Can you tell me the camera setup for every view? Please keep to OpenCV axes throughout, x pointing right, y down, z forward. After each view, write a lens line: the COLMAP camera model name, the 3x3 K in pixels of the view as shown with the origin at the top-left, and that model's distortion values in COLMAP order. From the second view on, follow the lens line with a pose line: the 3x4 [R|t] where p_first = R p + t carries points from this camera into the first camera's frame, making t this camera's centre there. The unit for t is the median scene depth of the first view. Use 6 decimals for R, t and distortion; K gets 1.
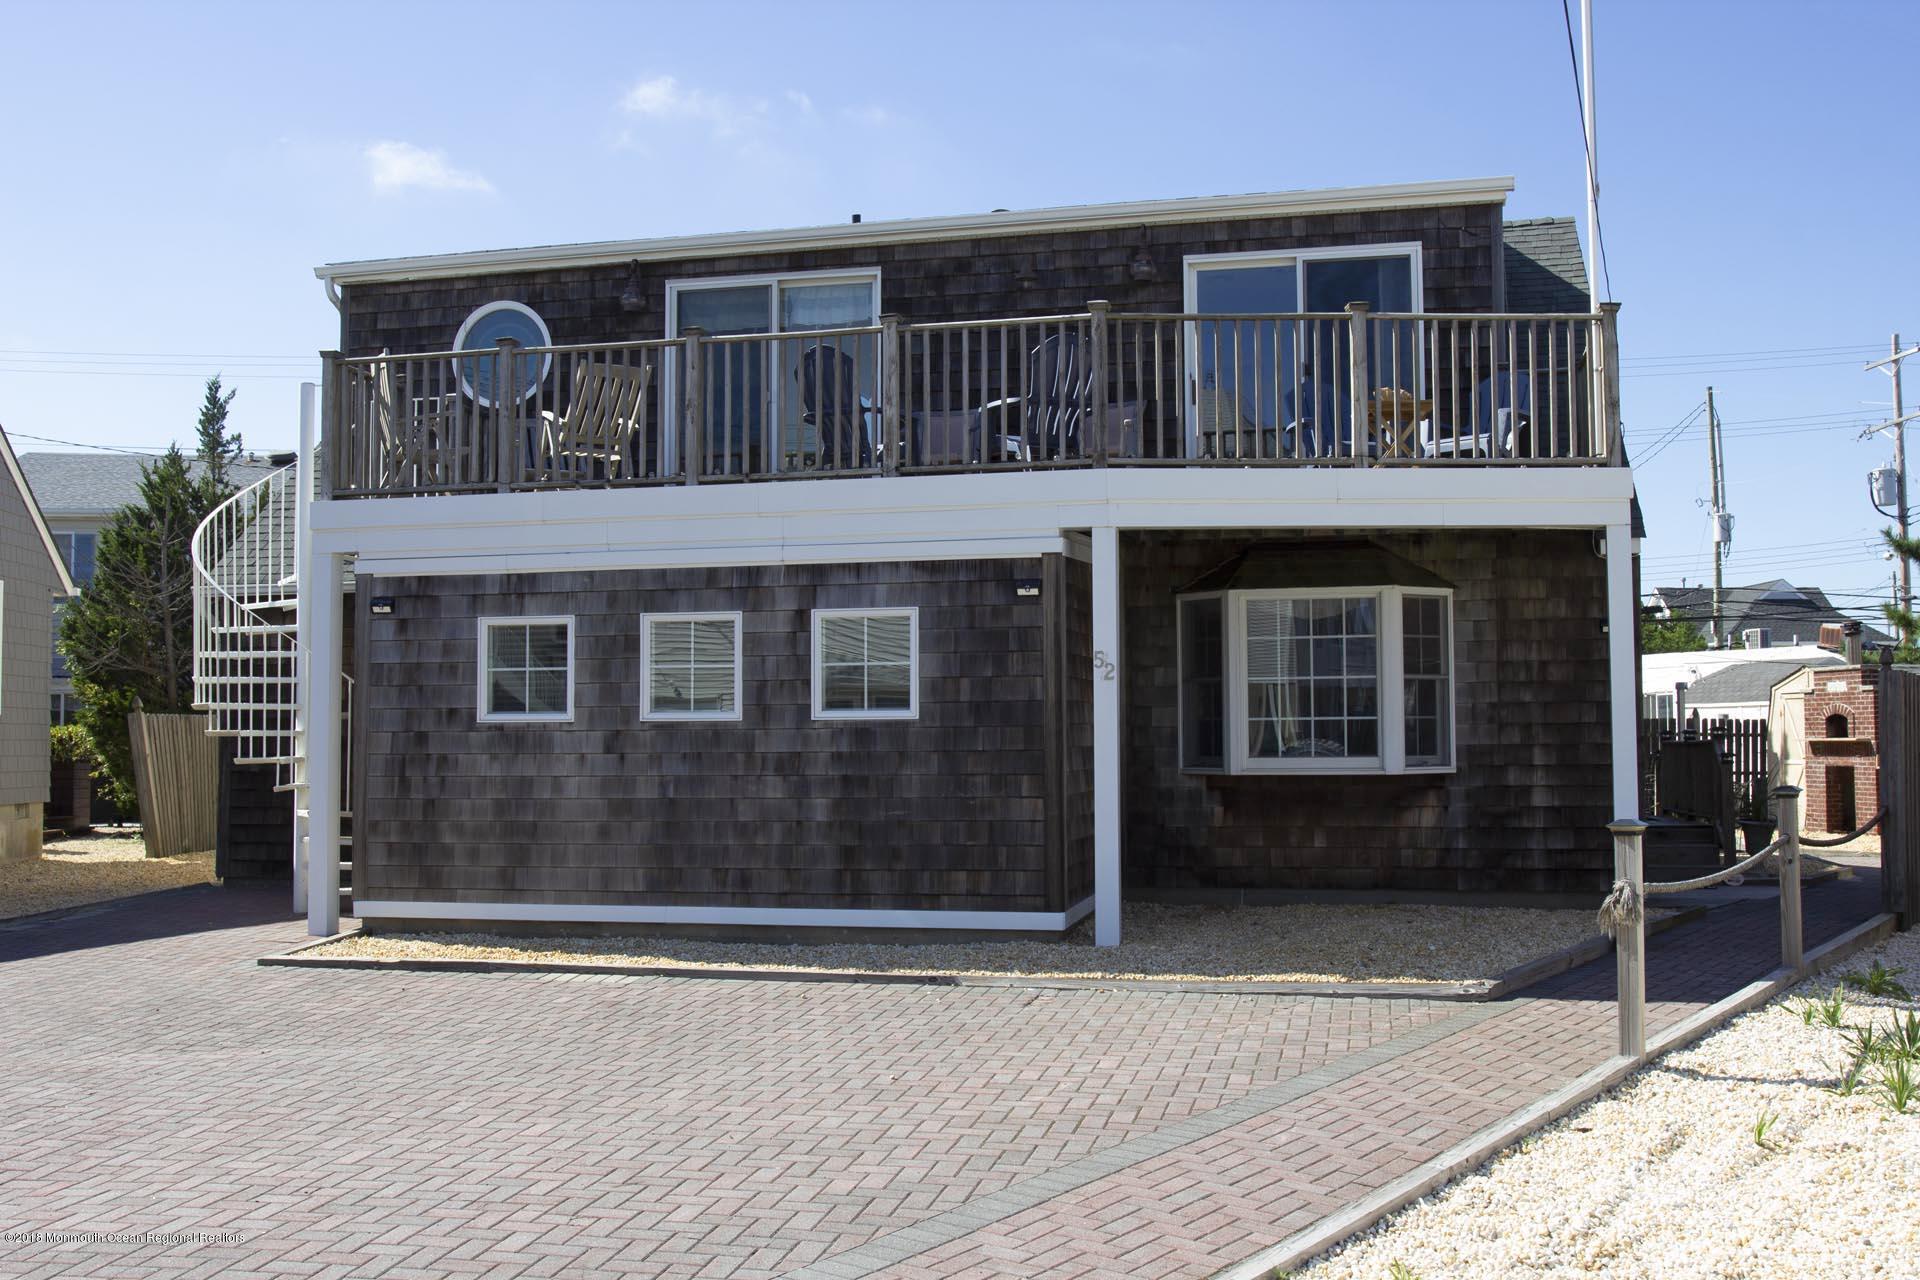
lens RADIAL K [[1858.3, 0, 960.0], [0, 1858.3, 640.0], [0, 0, 1]] dist [-0.065297, 0.017577]
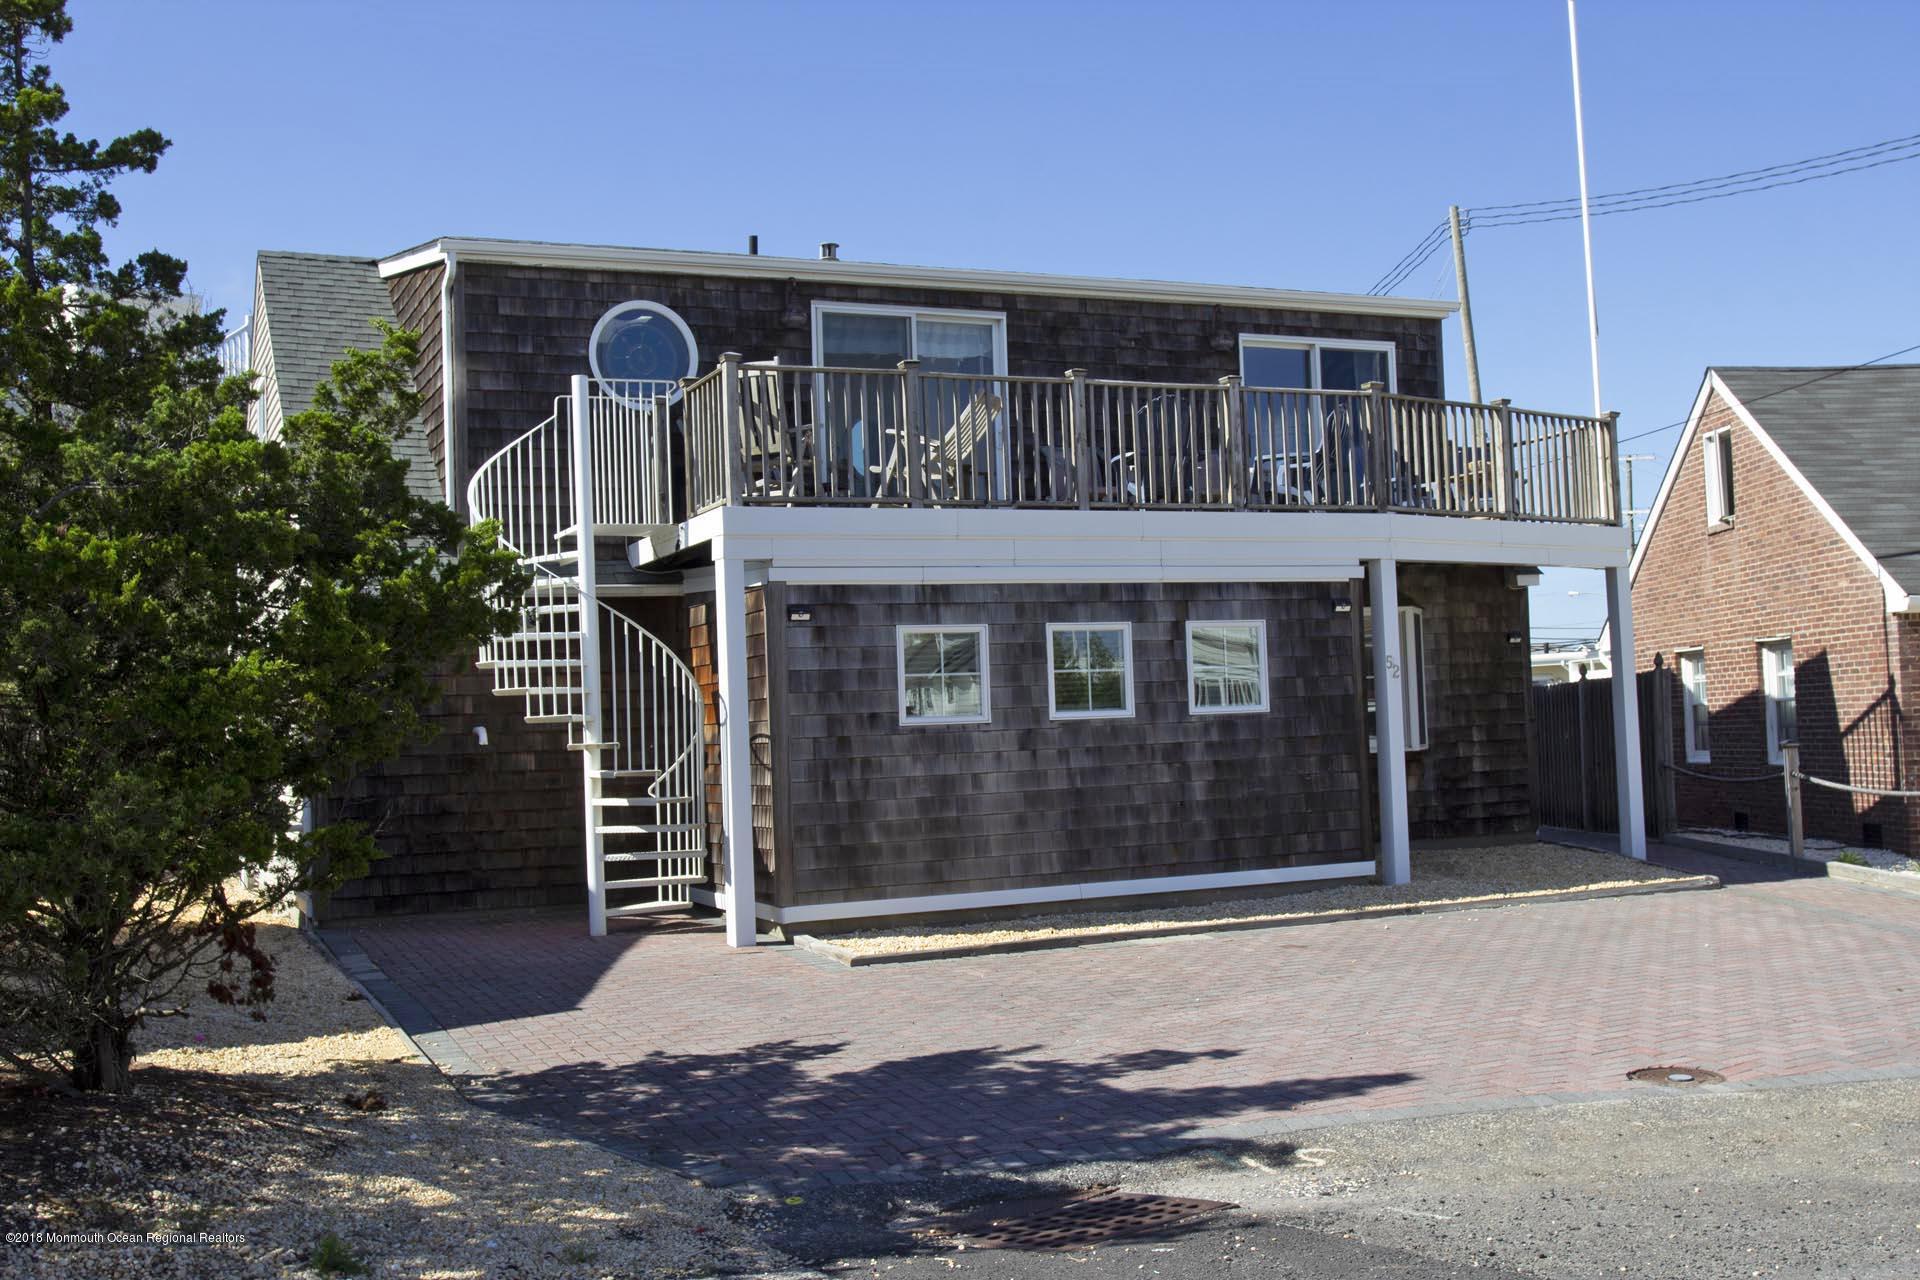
lens RADIAL K [[2003.4, 0, 960.0], [0, 2003.4, 640.0], [0, 0, 1]] dist [-0.056991, 0.001401]
pose [[0.792390, 0.003091, 0.610007, -0.928611], [0.002379, 0.999964, -0.008156, 0.005304], [-0.610010, 0.007914, 0.792354, 0.079746]]
